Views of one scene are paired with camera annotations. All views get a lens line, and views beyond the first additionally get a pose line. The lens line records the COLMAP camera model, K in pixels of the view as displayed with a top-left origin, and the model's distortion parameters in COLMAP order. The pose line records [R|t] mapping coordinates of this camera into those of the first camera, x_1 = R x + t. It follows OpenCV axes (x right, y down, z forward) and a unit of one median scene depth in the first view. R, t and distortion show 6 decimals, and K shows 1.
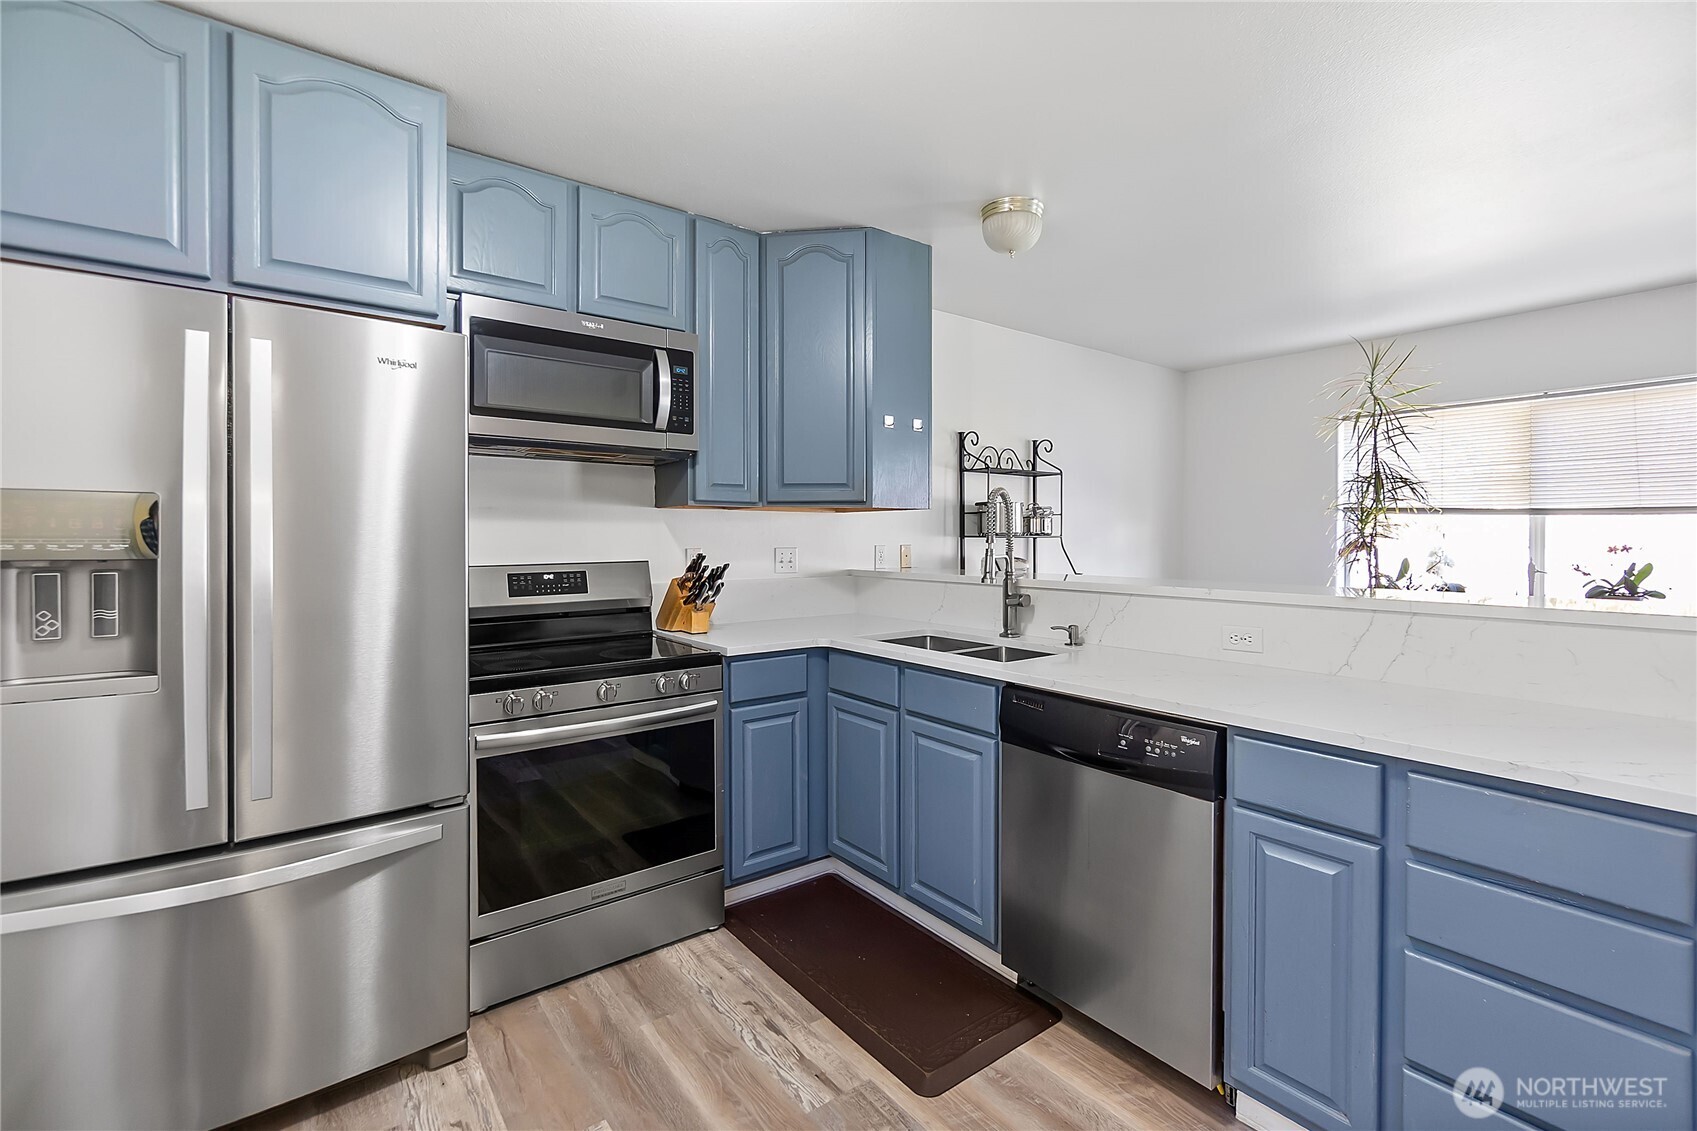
lens RADIAL K [[740.0, 0, 848.0], [0, 740.0, 561.7], [0, 0, 1]] dist [-0.003139, -0.000008]
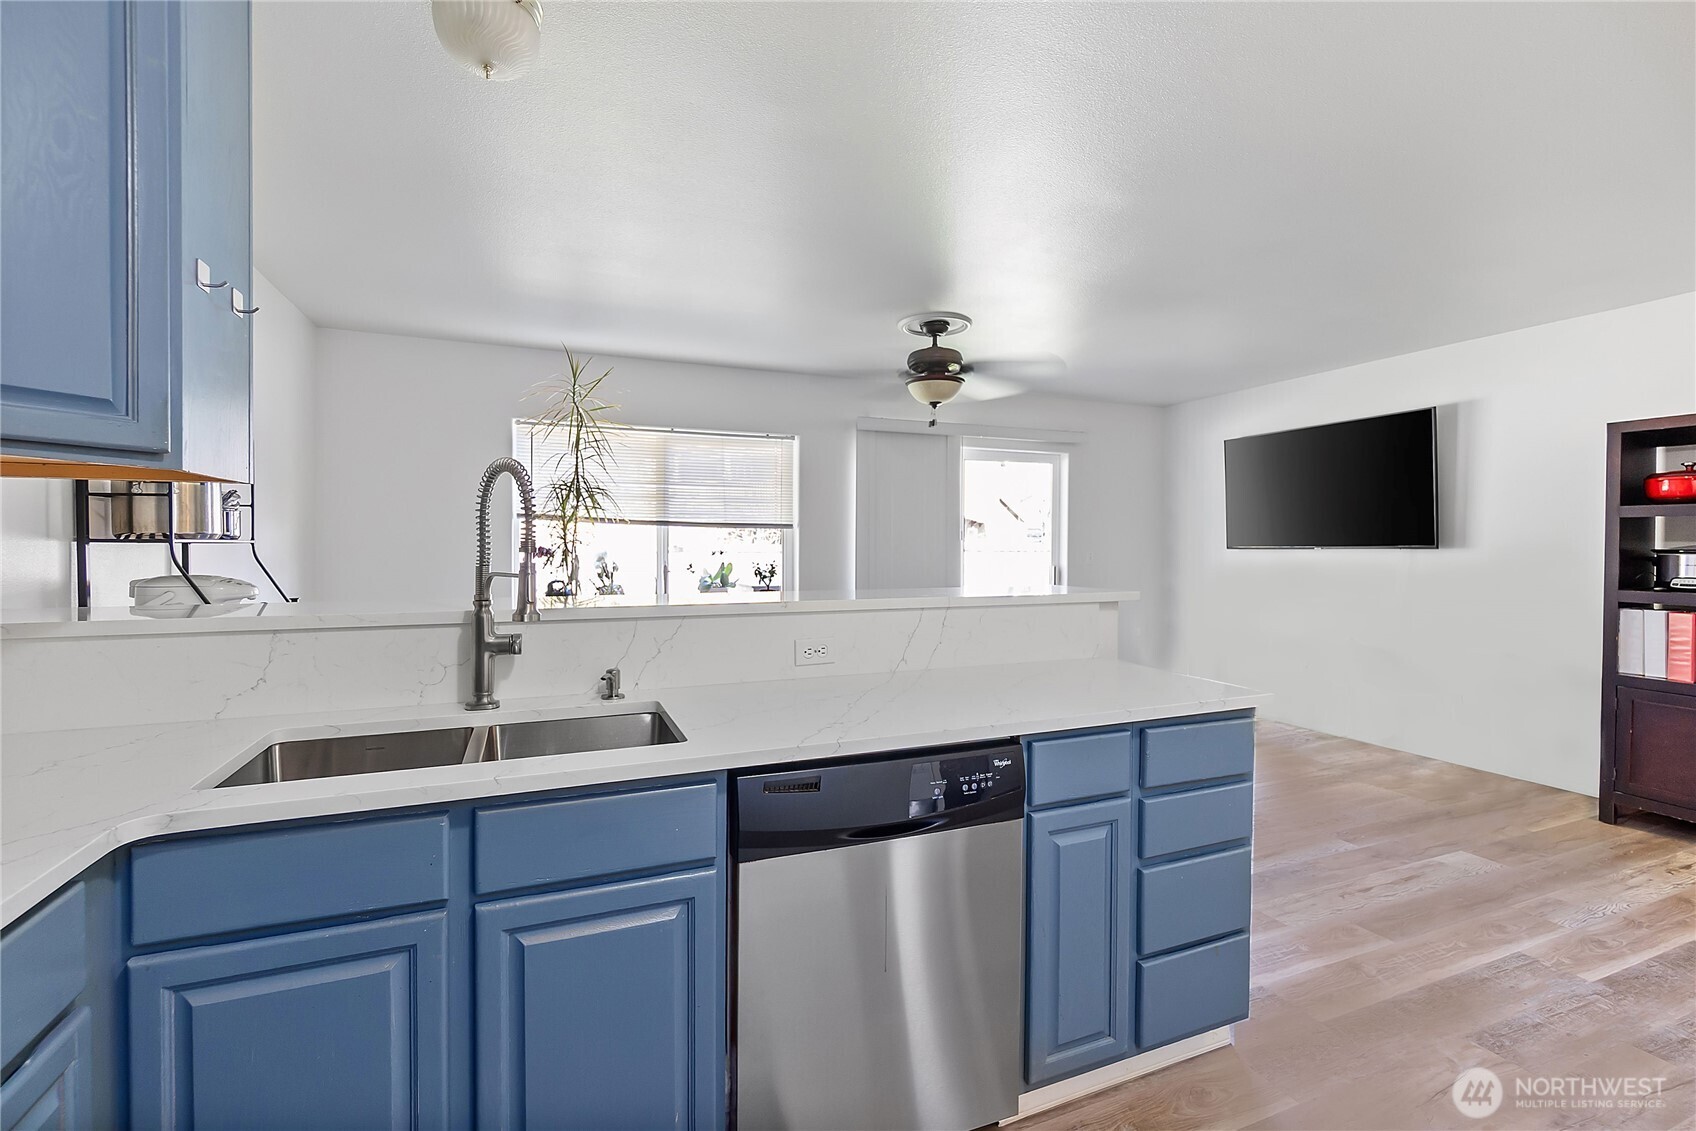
lens RADIAL K [[739.5, 0, 847.5], [0, 739.5, 561.7], [0, 0, 1]] dist [-0.003139, -0.000008]
pose [[0.259655, -0.020593, 0.965482, -0.269925], [0.028500, 0.999501, 0.013654, -0.016044], [-0.965281, 0.023971, 0.260112, 0.527407]]
